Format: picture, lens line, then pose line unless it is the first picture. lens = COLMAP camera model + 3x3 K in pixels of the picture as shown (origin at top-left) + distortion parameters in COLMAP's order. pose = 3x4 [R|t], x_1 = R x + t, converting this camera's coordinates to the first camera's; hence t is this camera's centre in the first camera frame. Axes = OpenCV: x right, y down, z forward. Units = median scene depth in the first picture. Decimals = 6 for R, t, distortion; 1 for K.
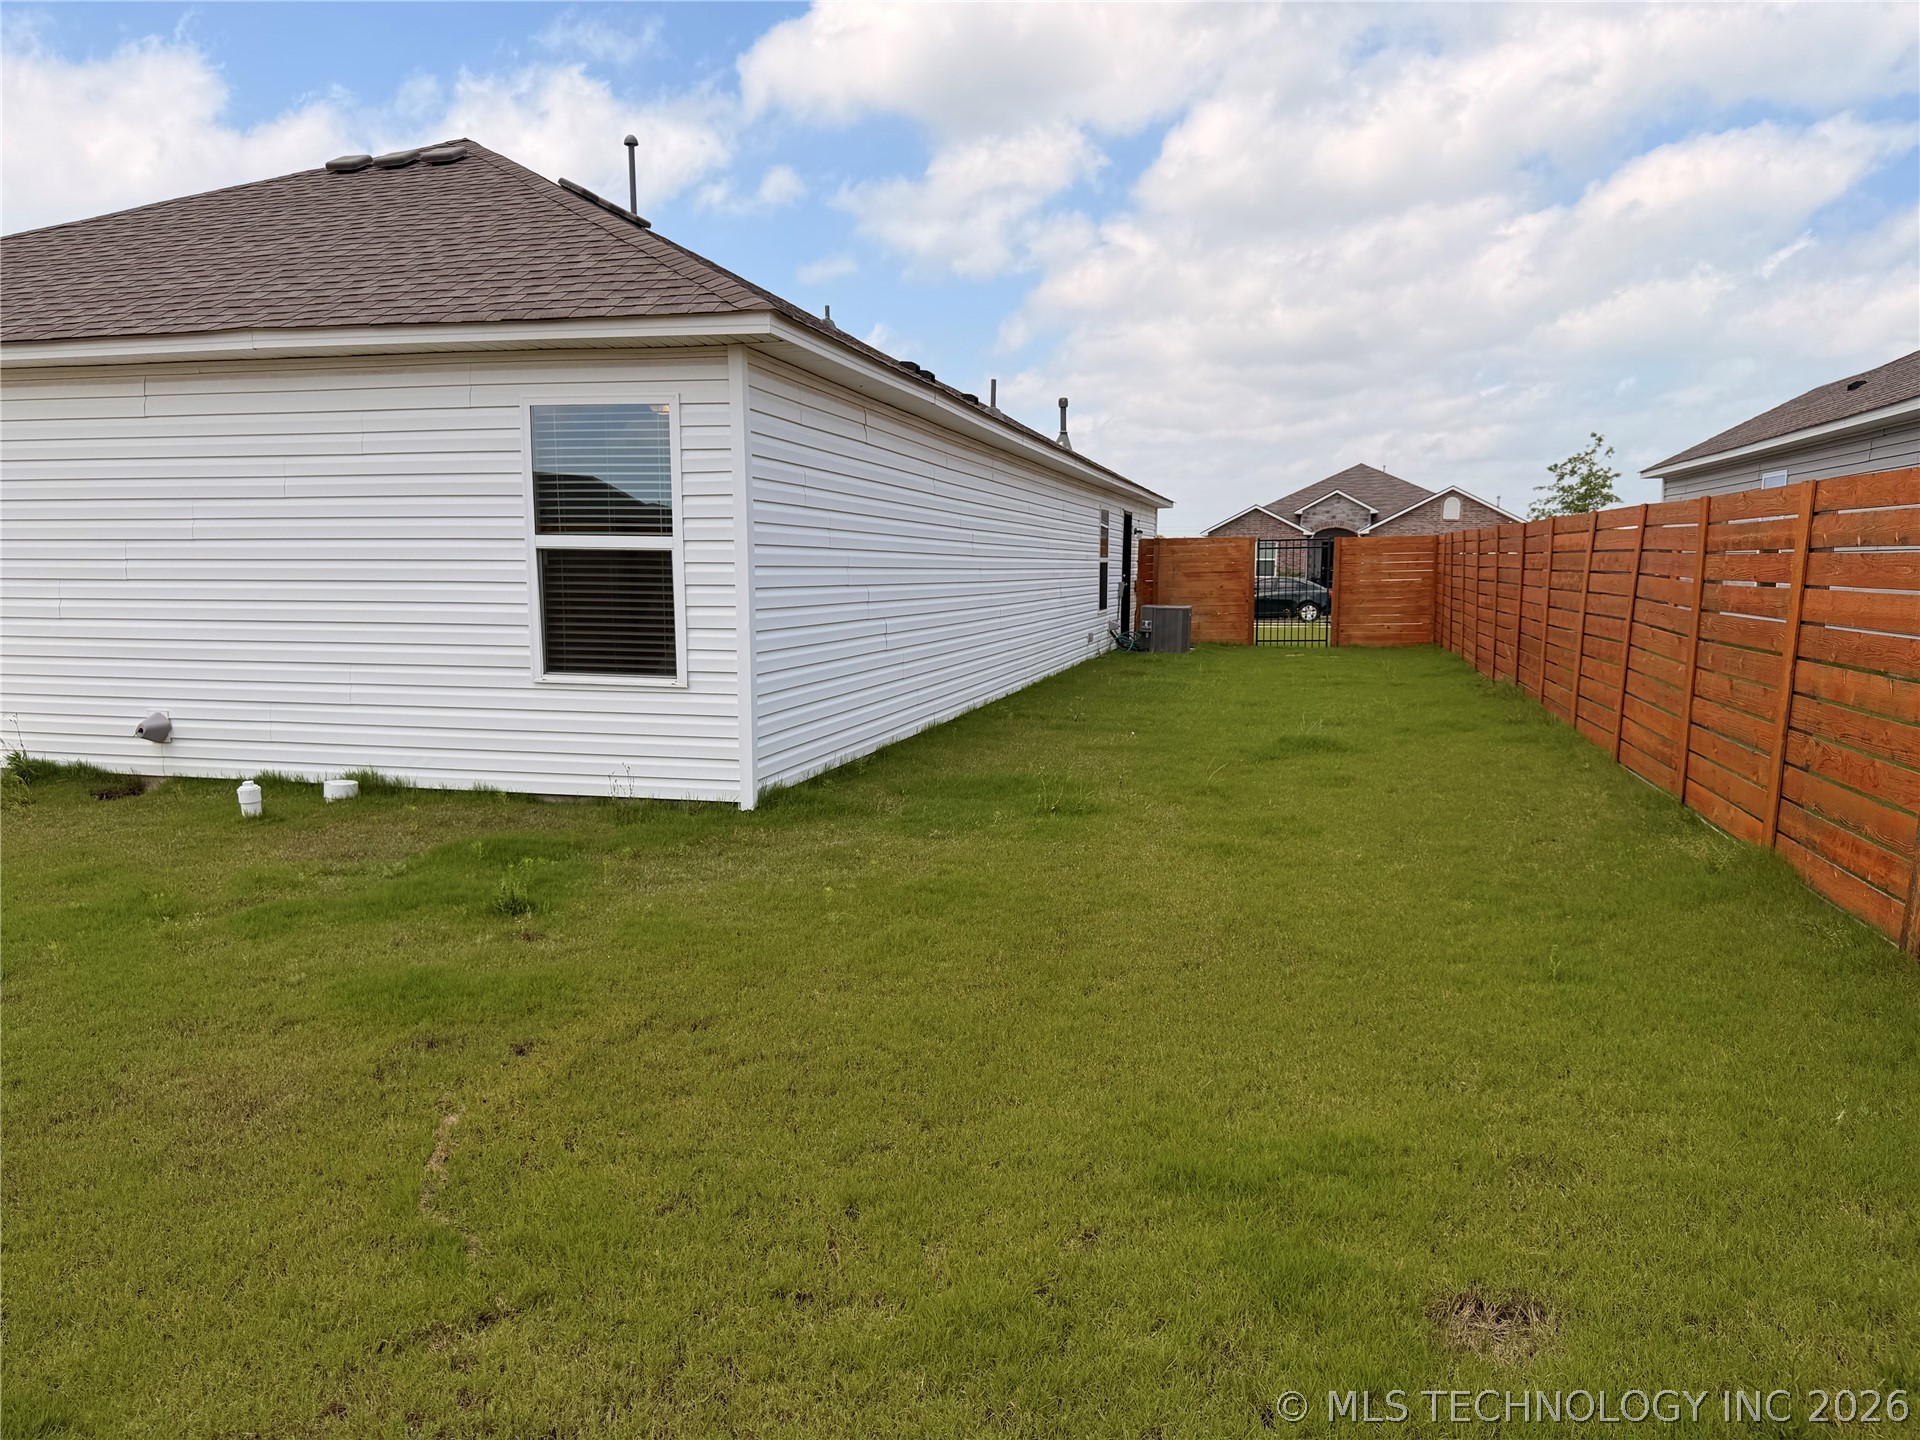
lens RADIAL K [[1338.2, 0, 960.0], [0, 1338.2, 720.0], [0, 0, 1]] dist [0.198540, -0.402265]
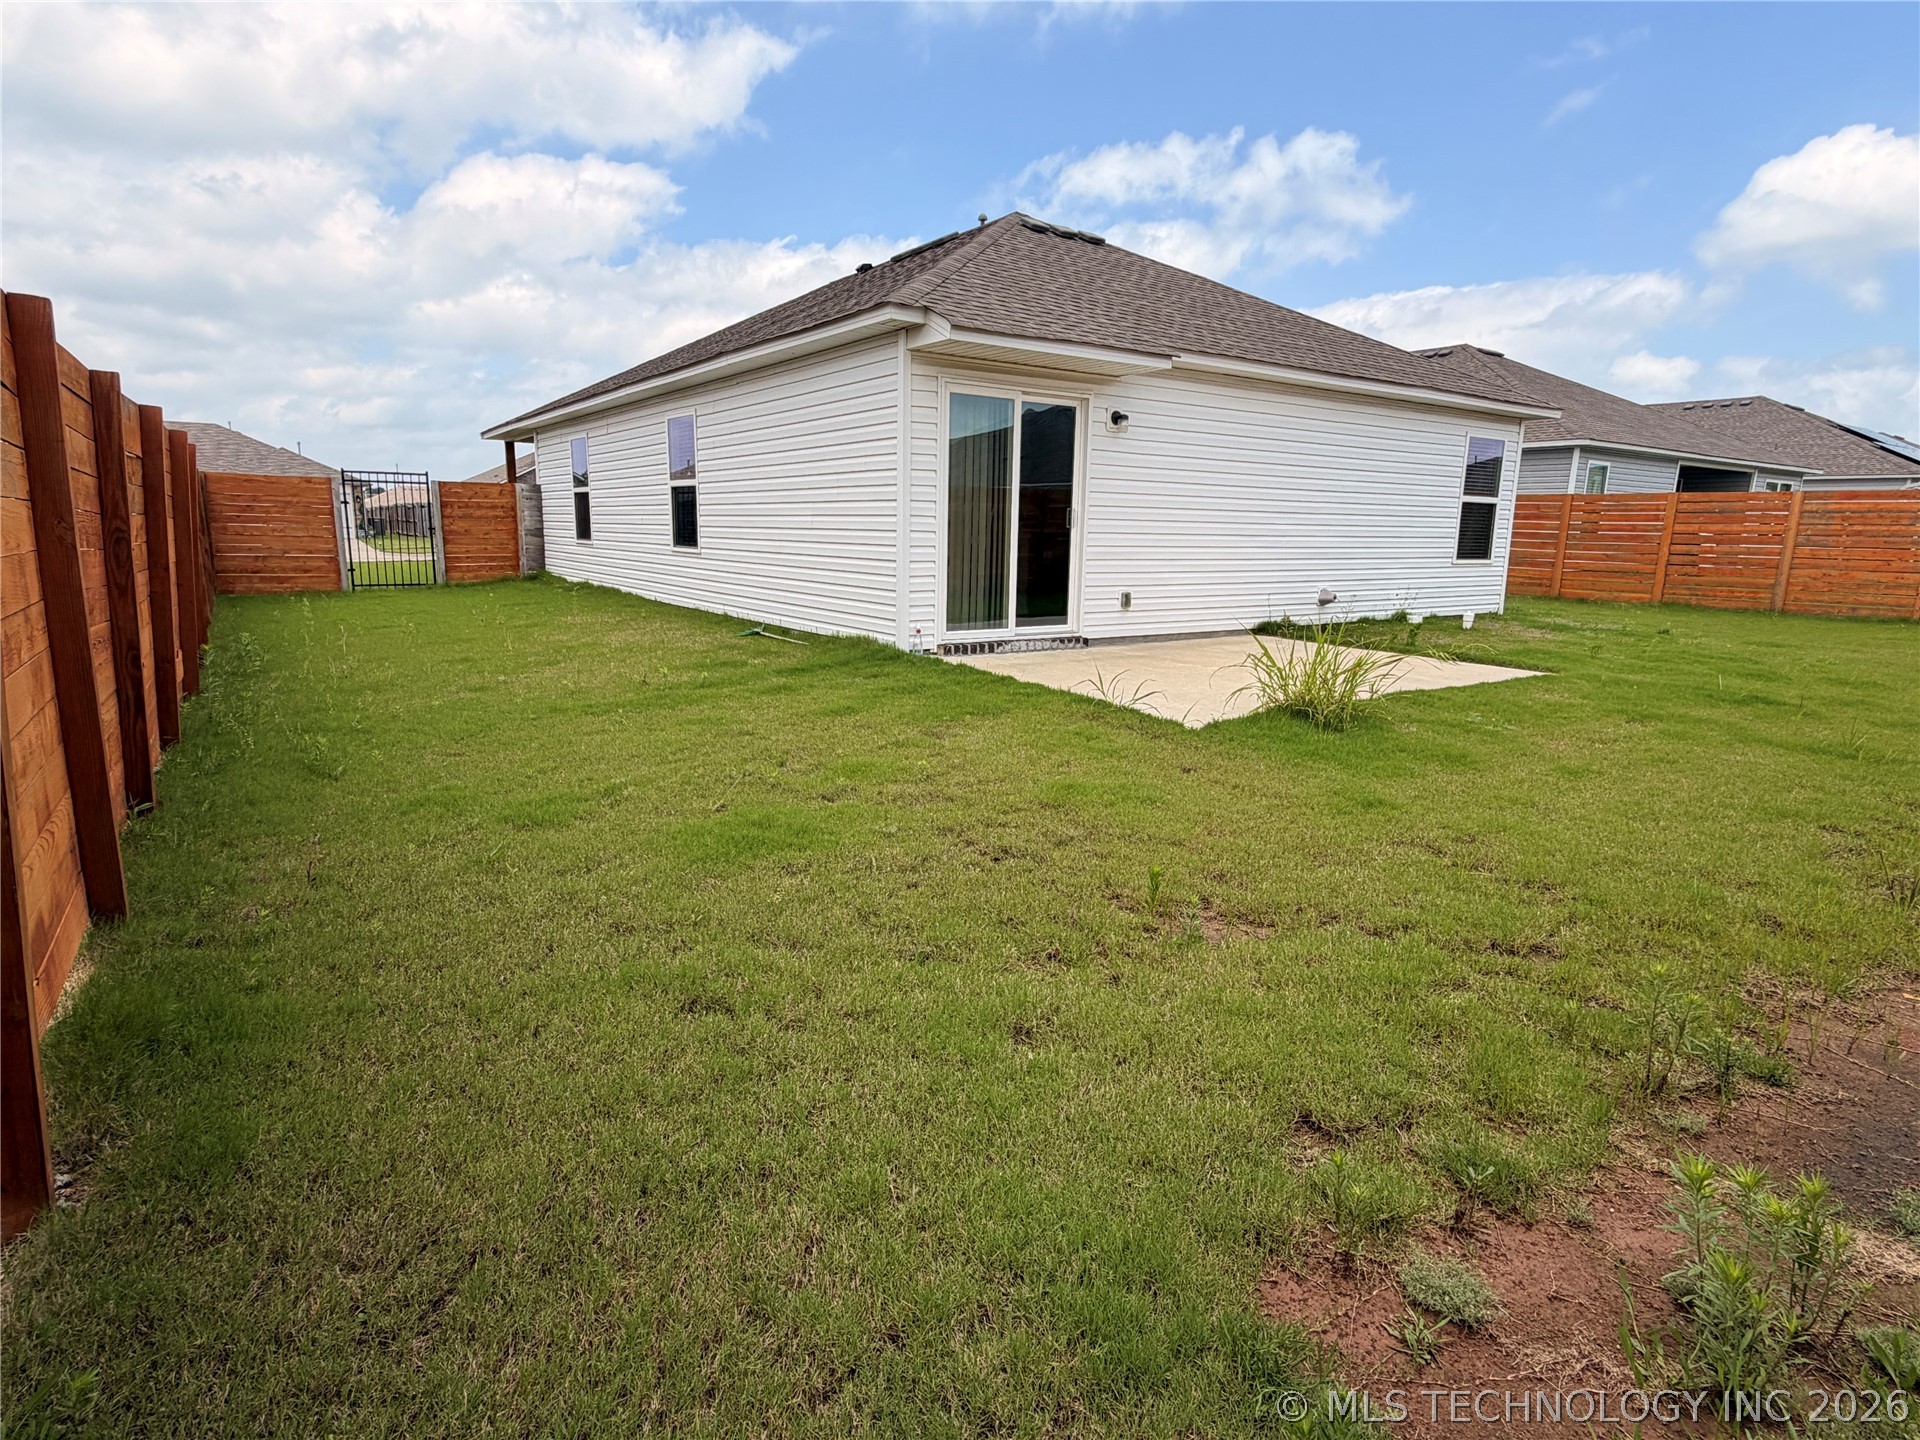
lens RADIAL K [[1025.5, 0, 953.2], [0, 1025.5, 726.8], [0, 0, 1]] dist [0.001543, 0.000594]
pose [[0.660874, -0.136428, 0.737993, -2.105753], [0.074990, 0.990421, 0.115940, -0.020642], [-0.746741, -0.021280, 0.664774, 0.512180]]
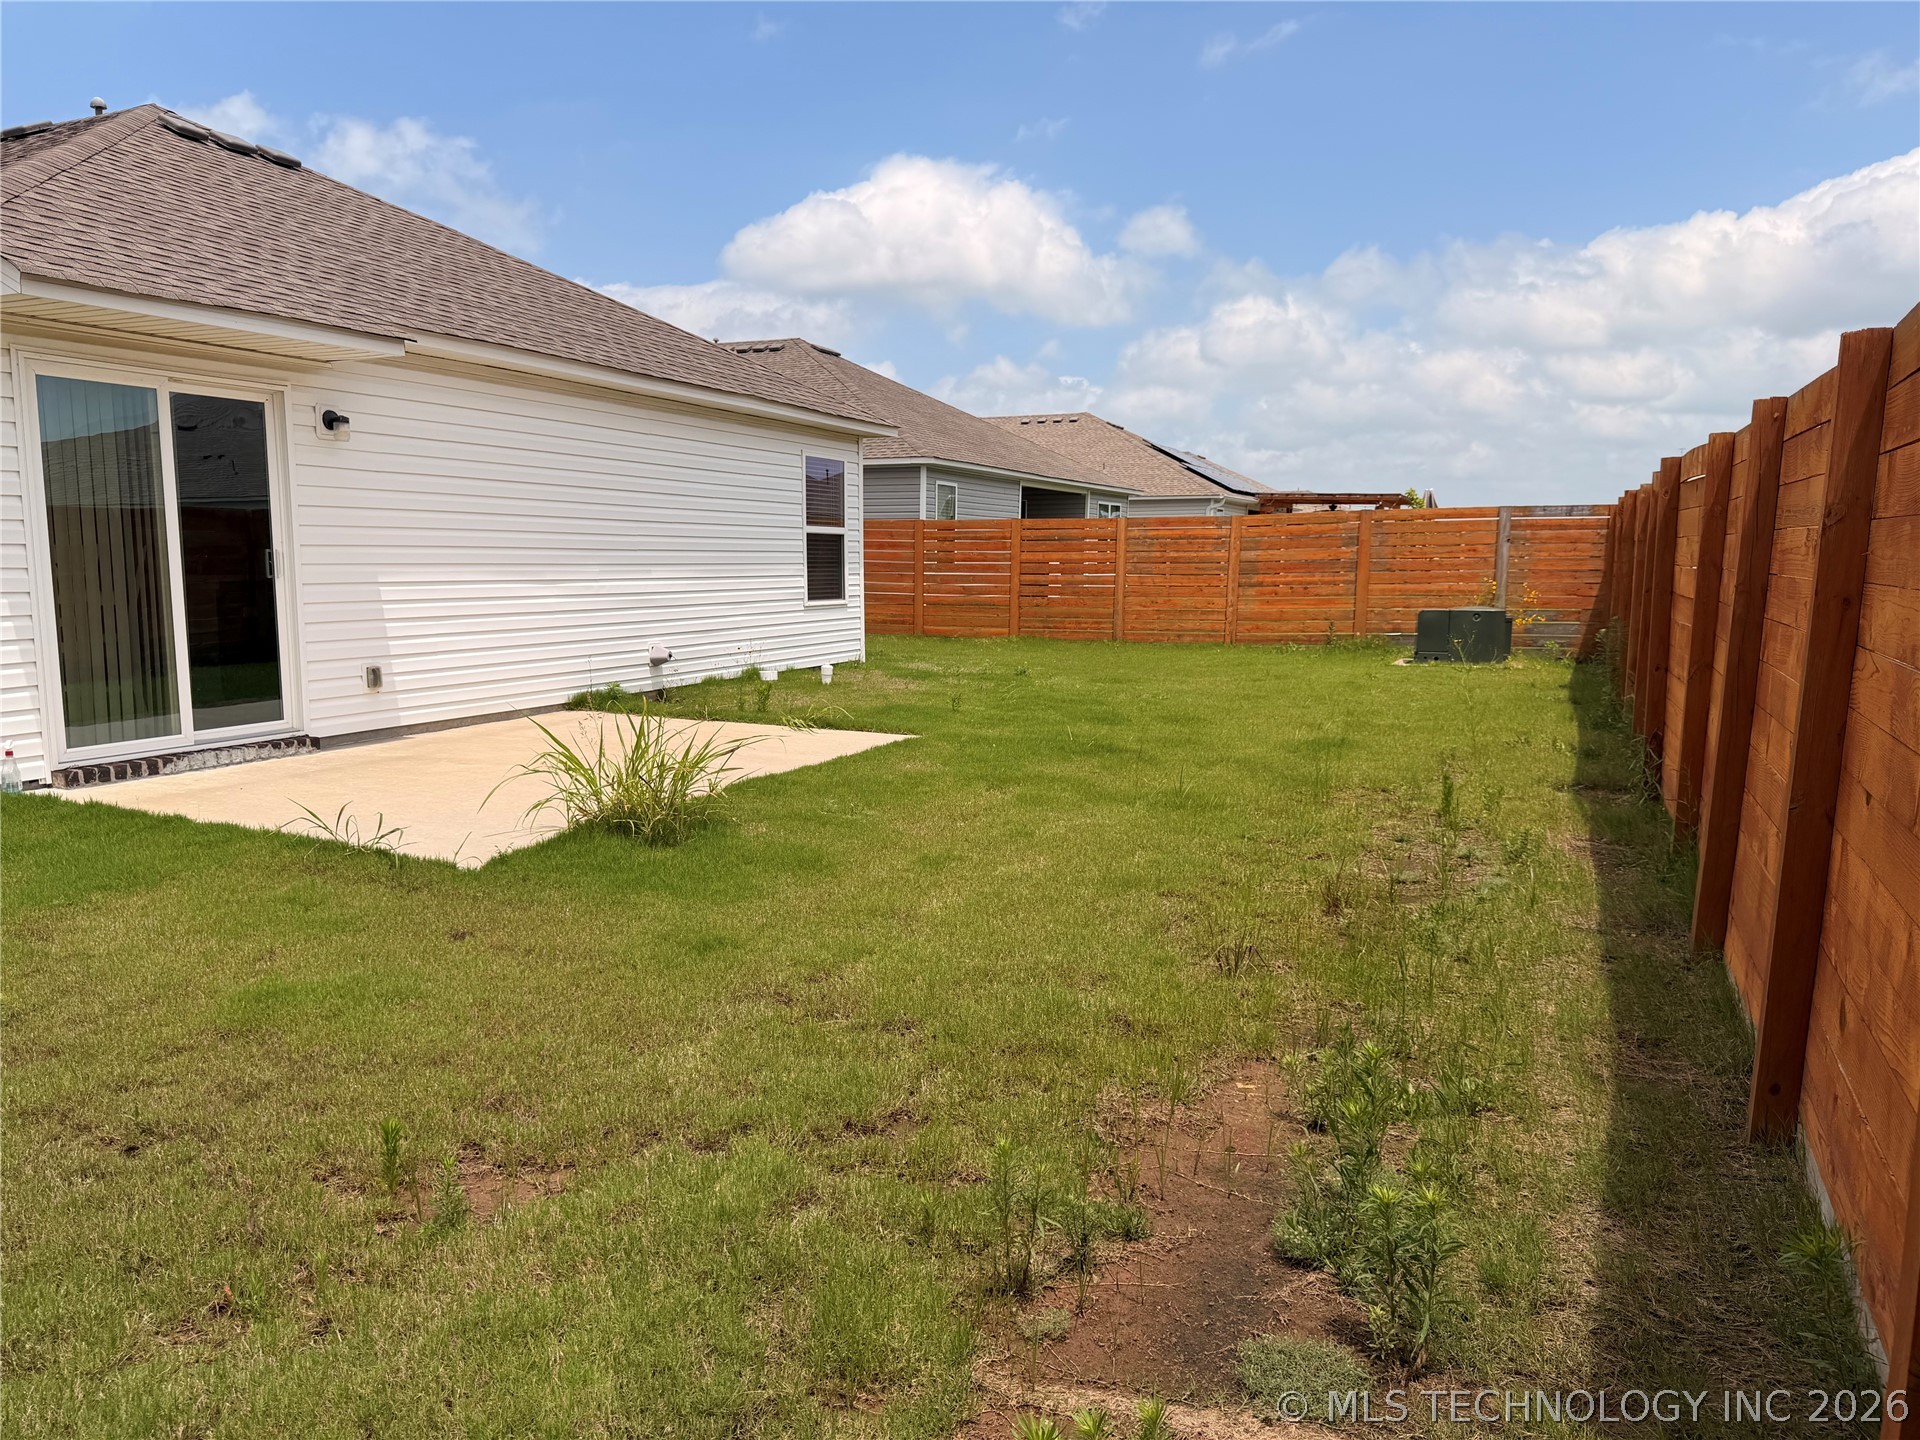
lens RADIAL K [[1335.1, 0, 948.9], [0, 1335.1, 730.3], [0, 0, 1]] dist [0.090123, -0.117569]
pose [[0.180242, -0.132141, 0.974706, -2.060607], [0.116262, 0.986851, 0.112289, -0.043089], [-0.976727, 0.093082, 0.193235, 0.492144]]
